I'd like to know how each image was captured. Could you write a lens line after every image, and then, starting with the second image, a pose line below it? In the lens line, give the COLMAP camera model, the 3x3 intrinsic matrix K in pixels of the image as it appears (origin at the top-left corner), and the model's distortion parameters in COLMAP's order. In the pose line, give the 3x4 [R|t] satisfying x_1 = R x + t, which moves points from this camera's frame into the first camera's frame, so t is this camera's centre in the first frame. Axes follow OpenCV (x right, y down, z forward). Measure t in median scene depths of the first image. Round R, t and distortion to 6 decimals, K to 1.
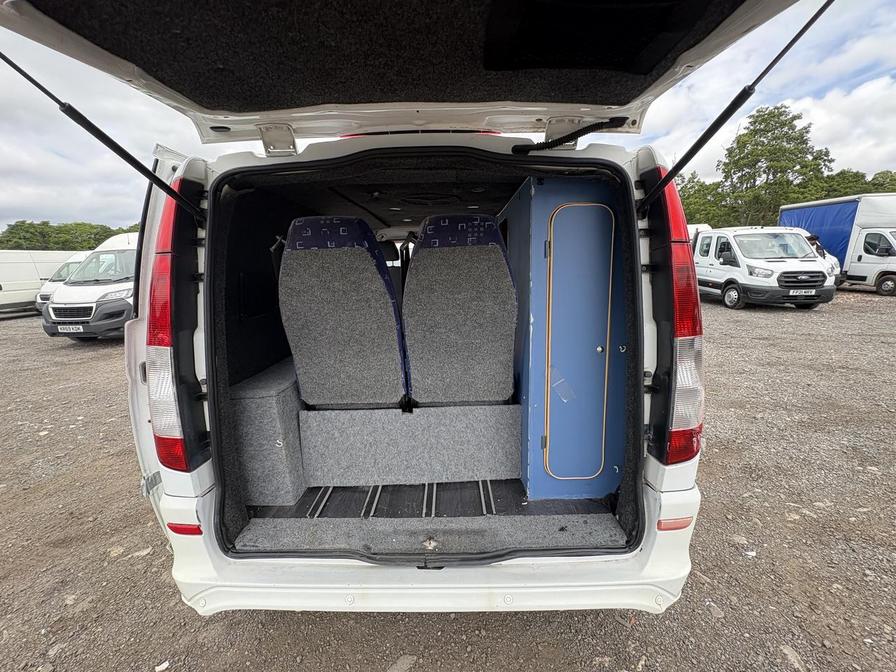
lens RADIAL K [[356.4, 0, 448.0], [0, 356.4, 336.0], [0, 0, 1]] dist [-0.000293, 0.000200]
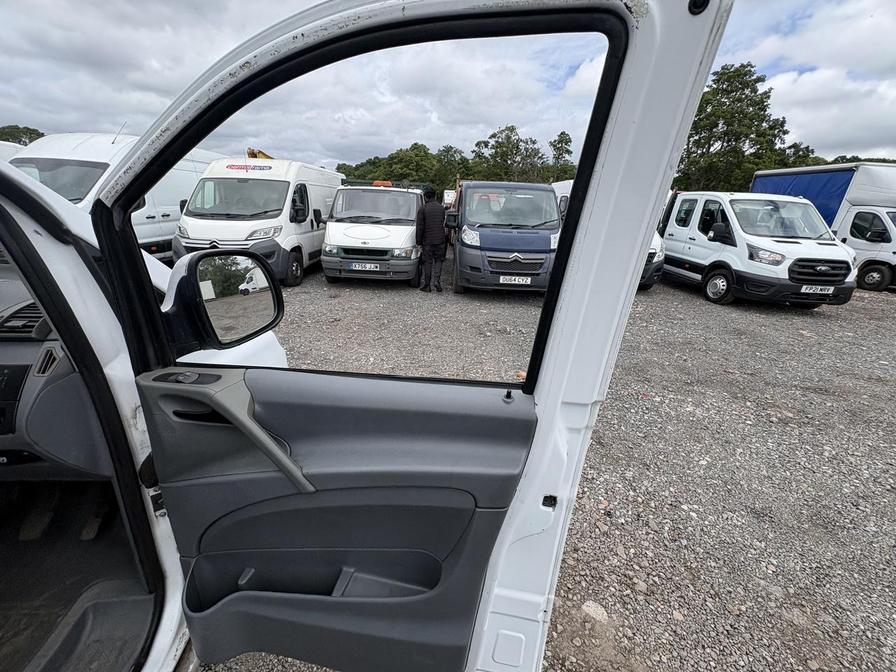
lens RADIAL K [[357.6, 0, 443.5], [0, 357.6, 335.5], [0, 0, 1]] dist [0.002462, 0.000286]
pose [[0.989477, 0.029697, 0.141611, 0.126884], [-0.047275, 0.991351, 0.122429, -0.067984], [-0.136751, -0.127836, 0.982322, 0.313661]]
